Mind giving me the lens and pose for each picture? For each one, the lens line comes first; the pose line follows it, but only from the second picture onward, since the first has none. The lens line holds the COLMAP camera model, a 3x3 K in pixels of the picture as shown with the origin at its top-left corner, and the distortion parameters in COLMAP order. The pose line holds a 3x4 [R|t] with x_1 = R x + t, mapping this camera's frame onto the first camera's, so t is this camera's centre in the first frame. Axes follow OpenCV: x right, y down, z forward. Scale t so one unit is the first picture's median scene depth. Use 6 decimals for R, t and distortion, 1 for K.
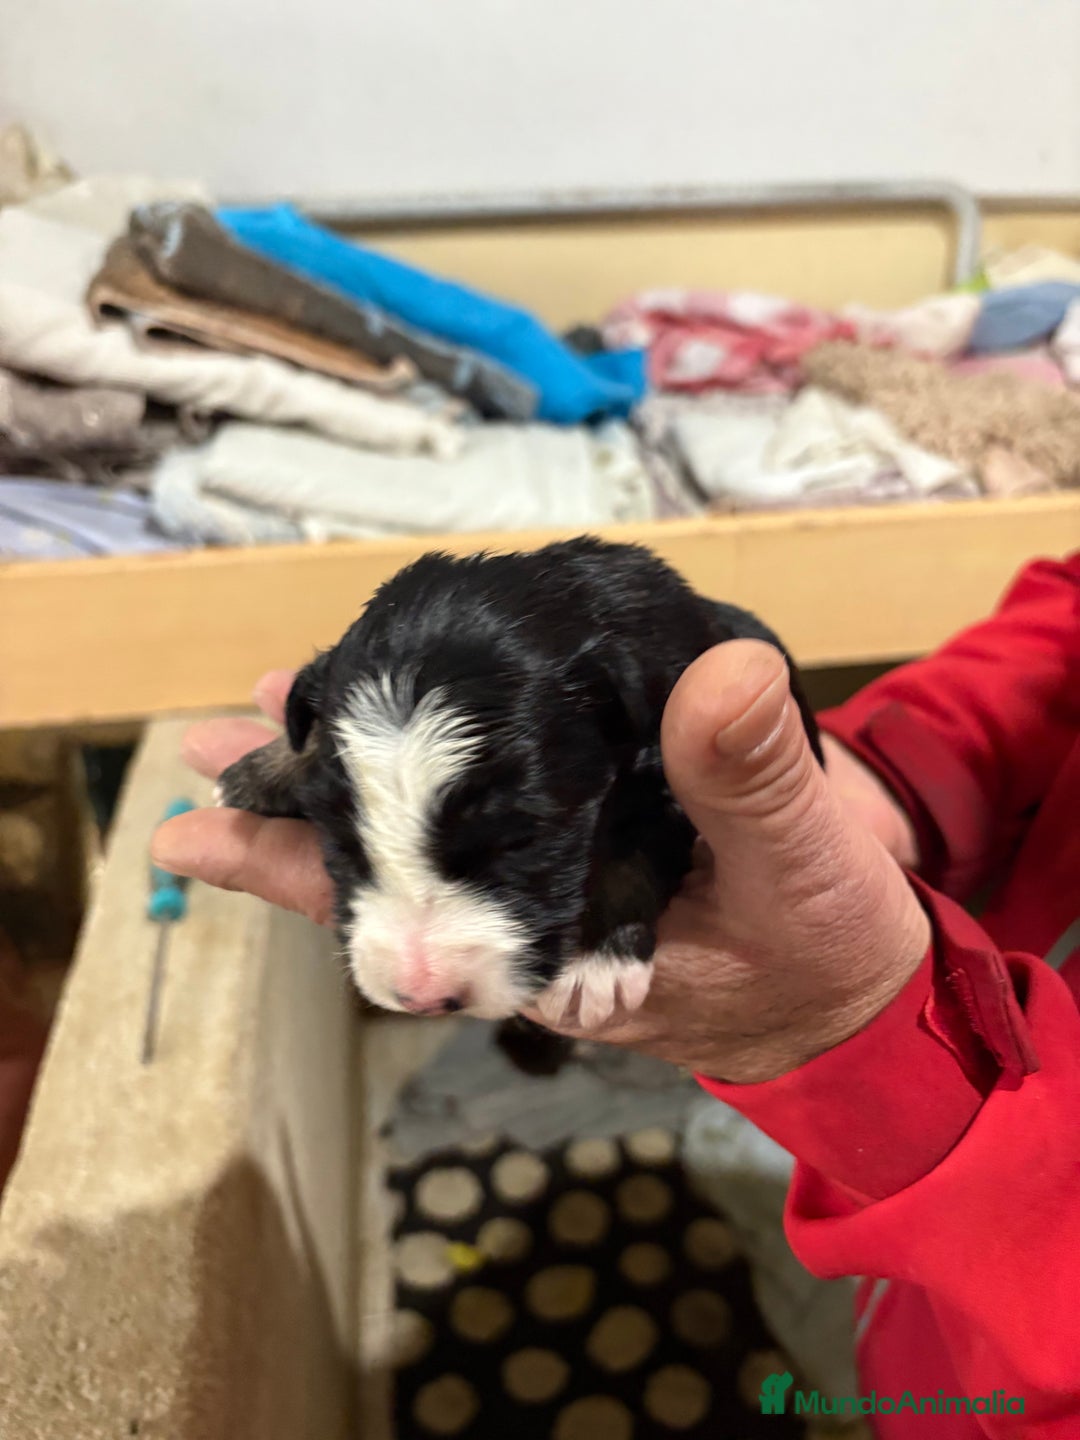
lens RADIAL K [[1158.7, 0, 534.3], [0, 1158.7, 725.3], [0, 0, 1]] dist [-0.024454, 0.032328]
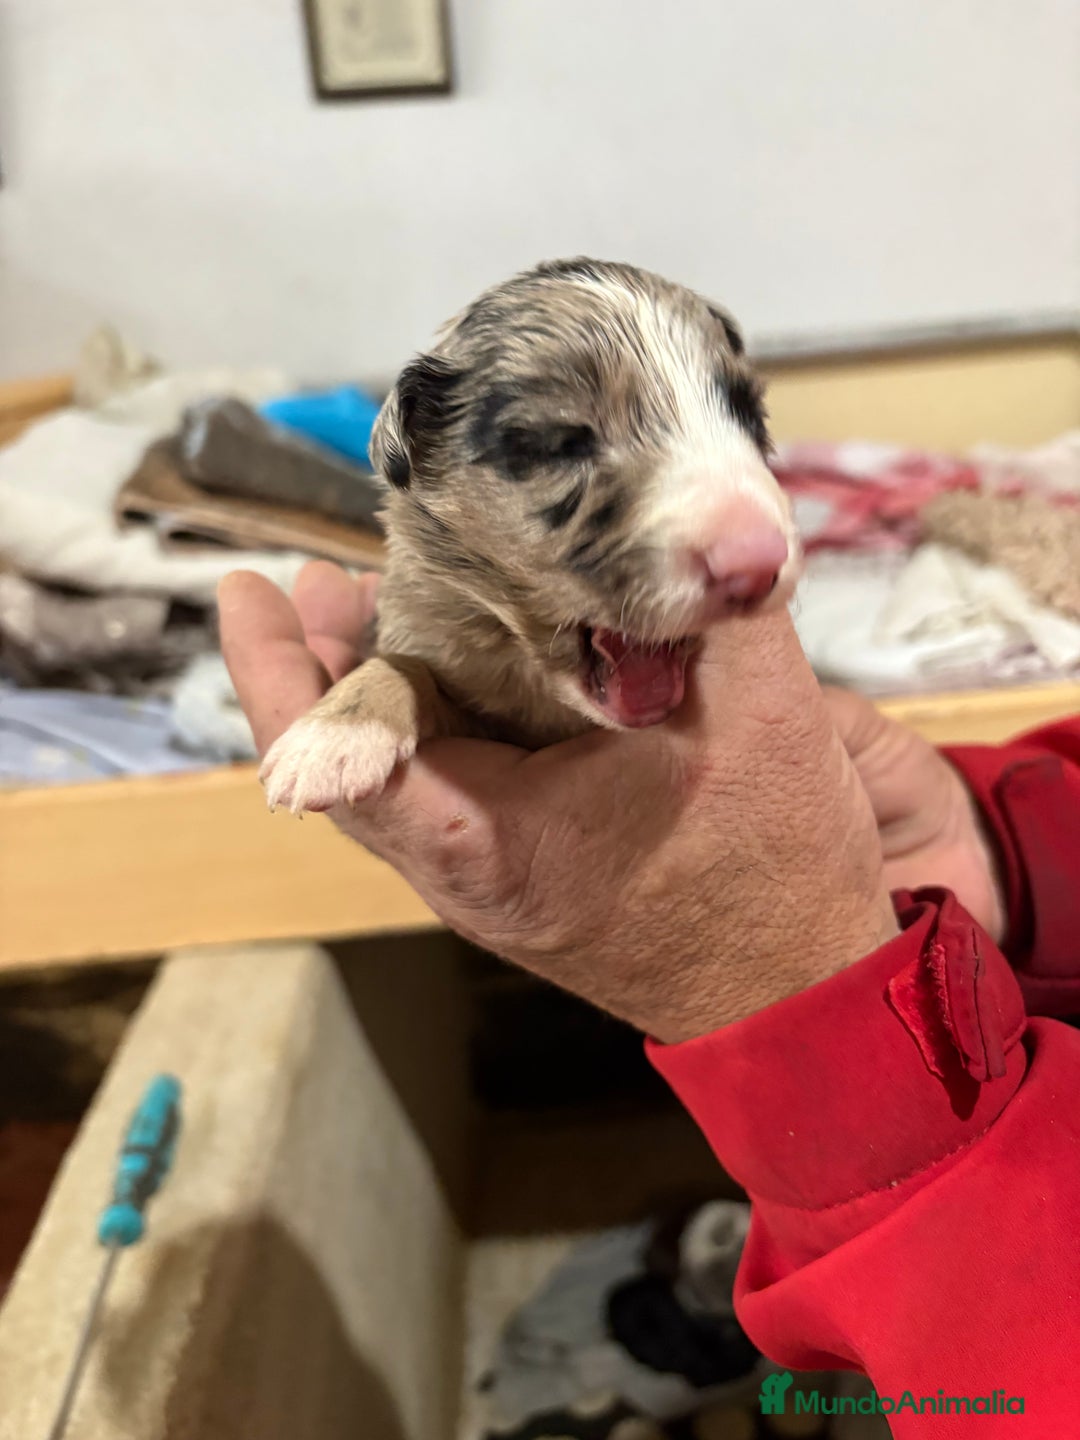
lens RADIAL K [[1158.7, 0, 543.7], [0, 1158.7, 727.1], [0, 0, 1]] dist [-0.024454, 0.032328]
pose [[0.991115, -0.030449, -0.129474, 0.063480], [0.015173, 0.992972, -0.117374, -0.060534], [0.132138, 0.114367, 0.984612, 0.116621]]
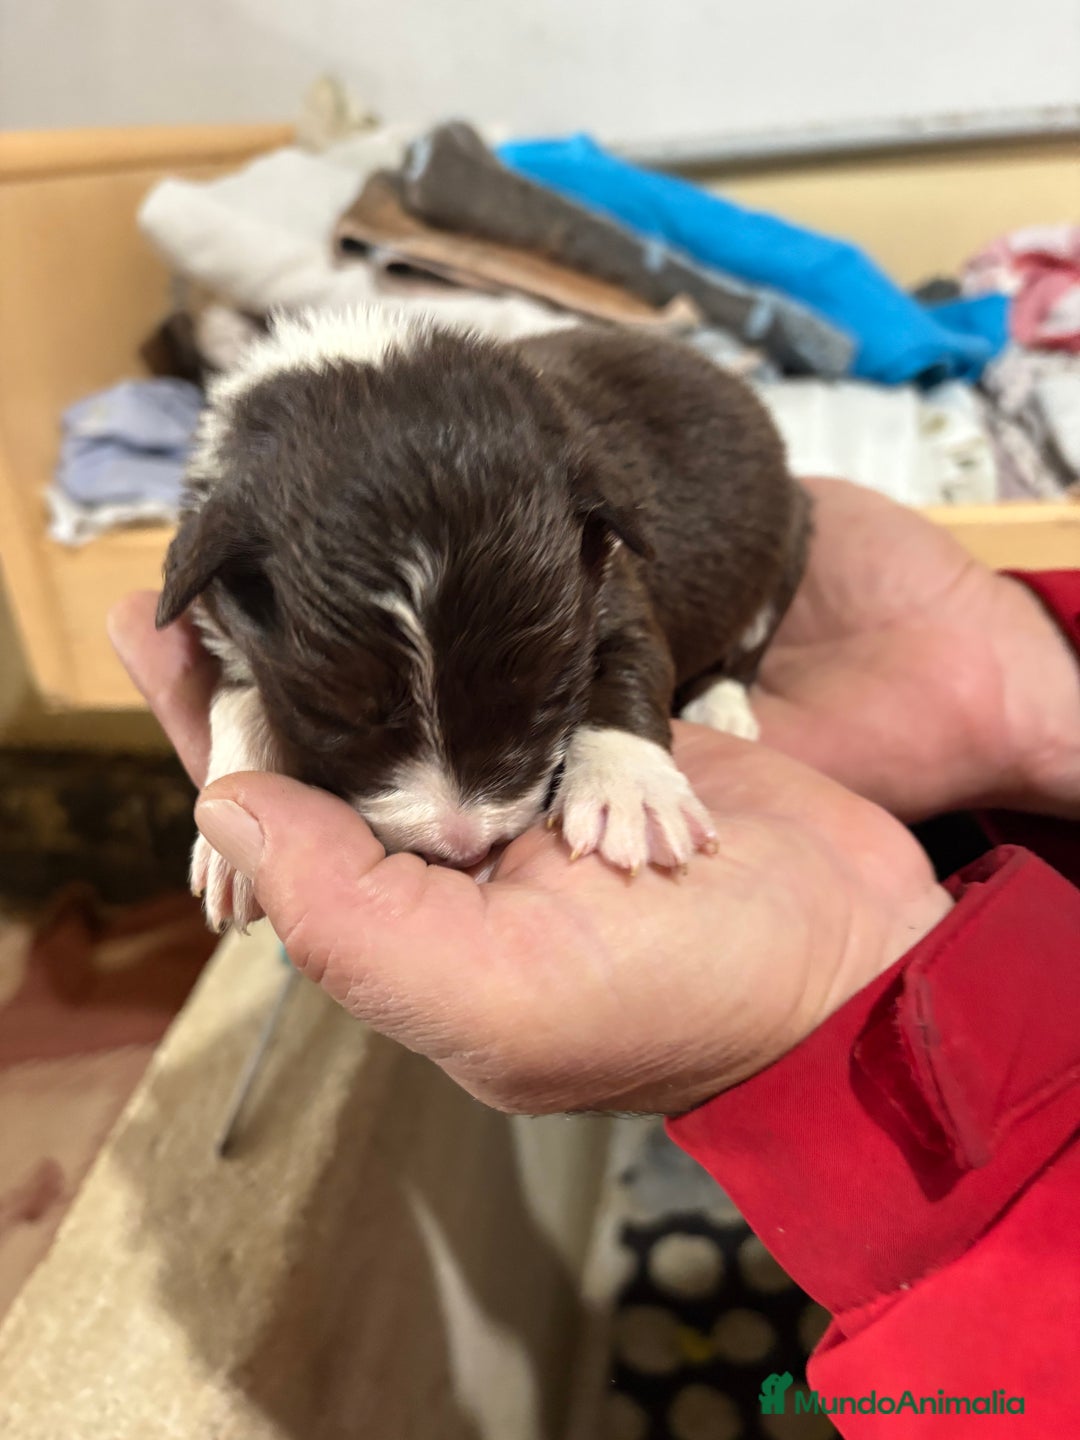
lens RADIAL K [[1158.7, 0, 529.7], [0, 1158.7, 730.1], [0, 0, 1]] dist [-0.024454, 0.032328]
pose [[0.954313, 0.086405, -0.286044, 0.038321], [-0.083035, 0.996260, 0.023912, -0.018934], [0.287040, 0.000932, 0.957918, 0.159618]]
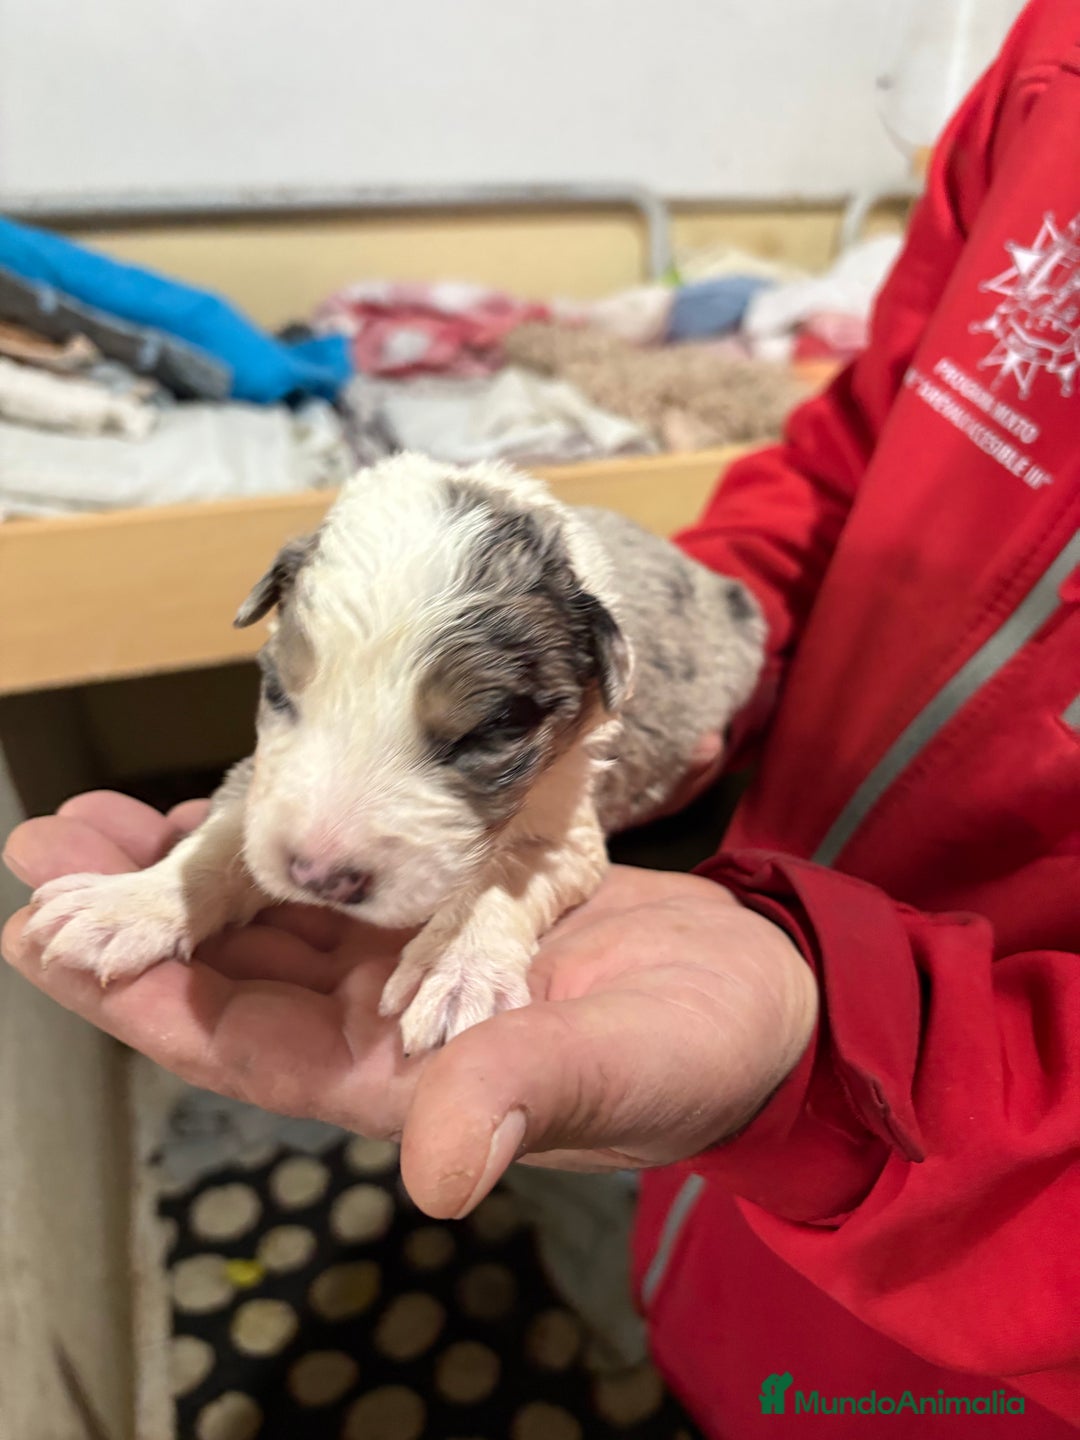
lens RADIAL K [[1158.7, 0, 541.2], [0, 1158.7, 712.3], [0, 0, 1]] dist [-0.024454, 0.032328]
pose [[0.979201, -0.080909, 0.186061, 0.054238], [0.086923, 0.995917, -0.024380, 0.050634], [-0.183328, 0.040046, 0.982236, -0.016539]]
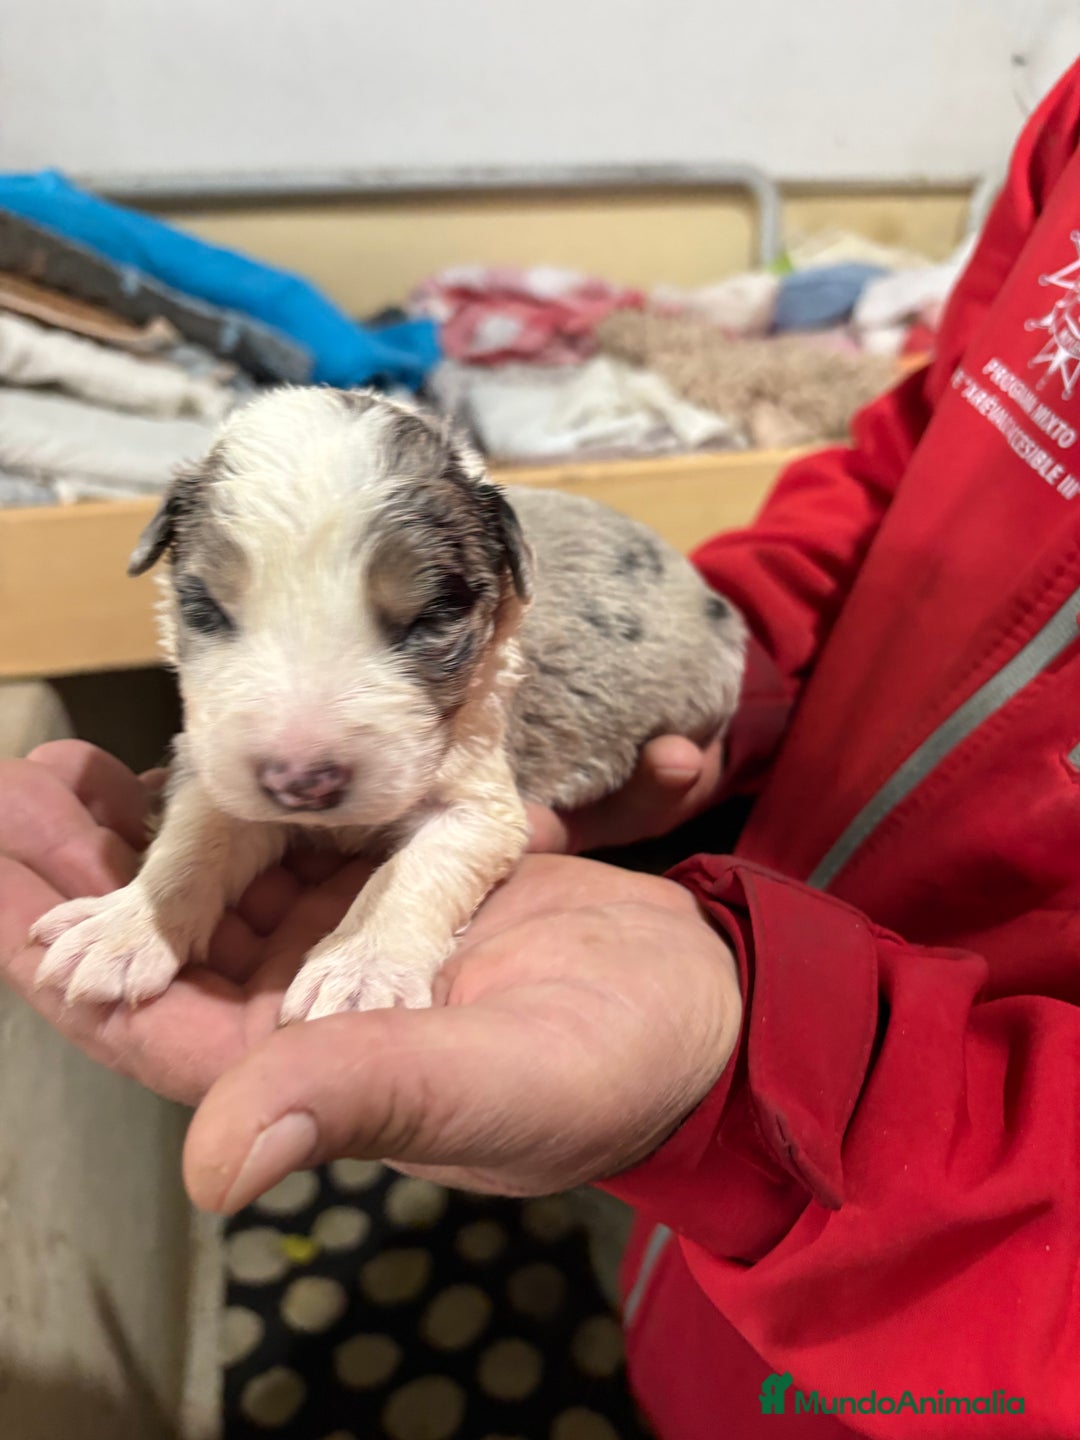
lens RADIAL K [[1158.7, 0, 532.9], [0, 1158.7, 731.7], [0, 0, 1]] dist [-0.024454, 0.032328]
pose [[0.995019, -0.038915, 0.091771, 0.084900], [0.039451, 0.999213, -0.004031, 0.042692], [-0.091541, 0.007632, 0.995772, 0.002027]]
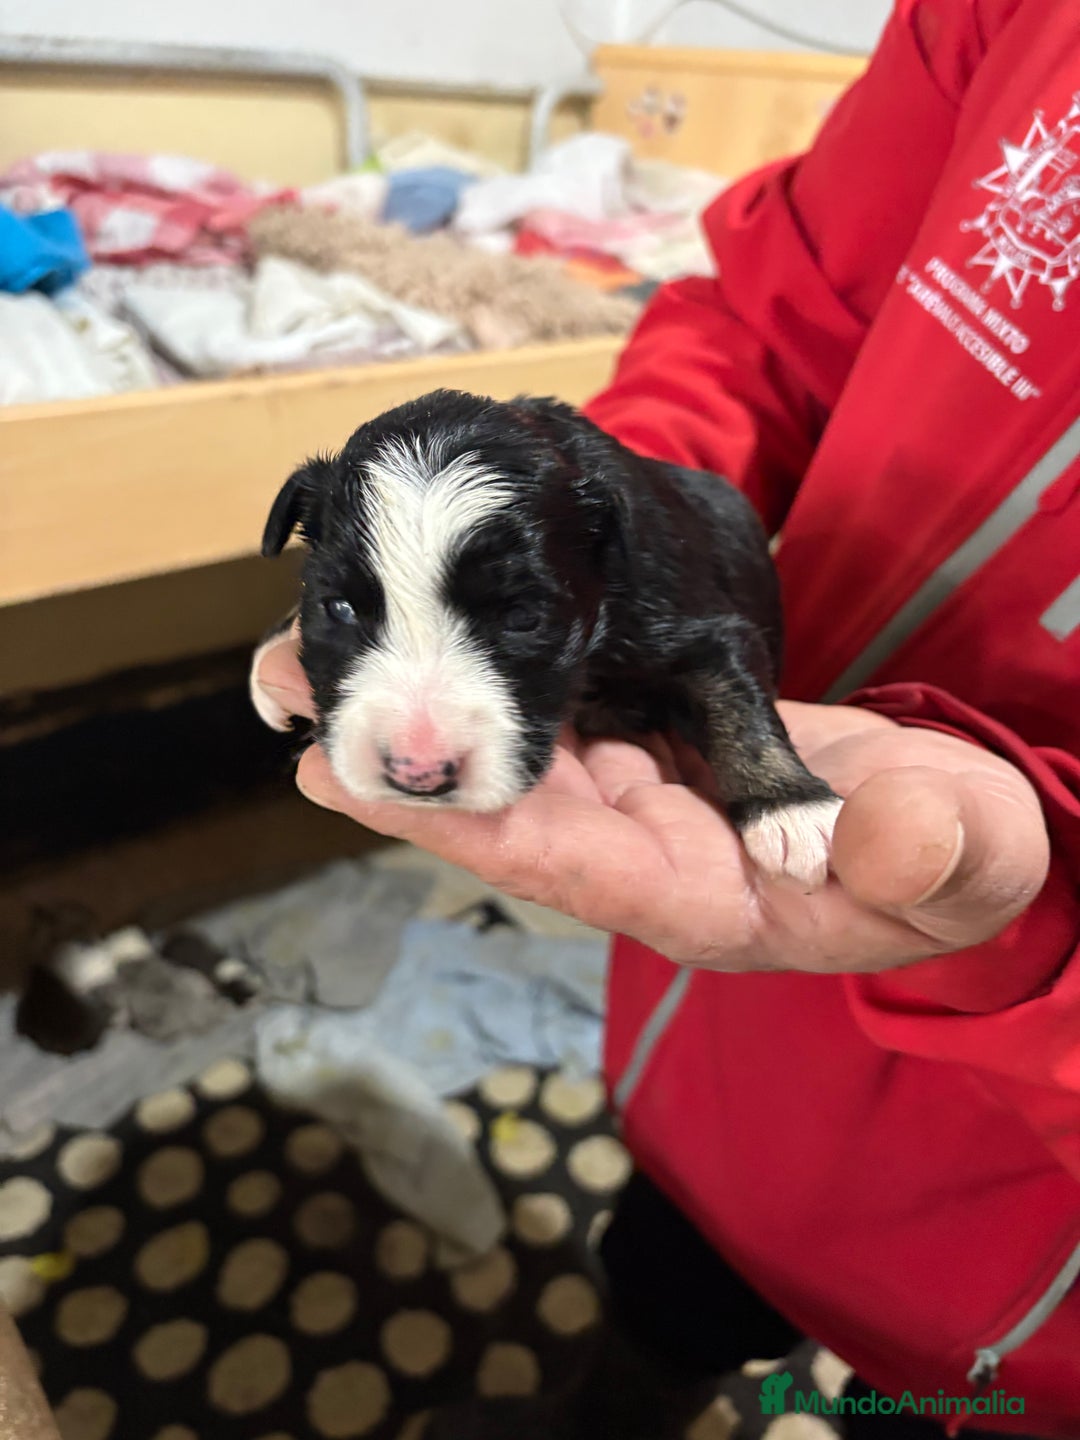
lens RADIAL K [[1158.7, 0, 552.2], [0, 1158.7, 714.6], [0, 0, 1]] dist [-0.024454, 0.032328]
pose [[0.849706, -0.189745, 0.491932, -0.115819], [0.161962, 0.981823, 0.098950, 0.027035], [-0.501765, -0.004404, 0.864993, 0.061073]]
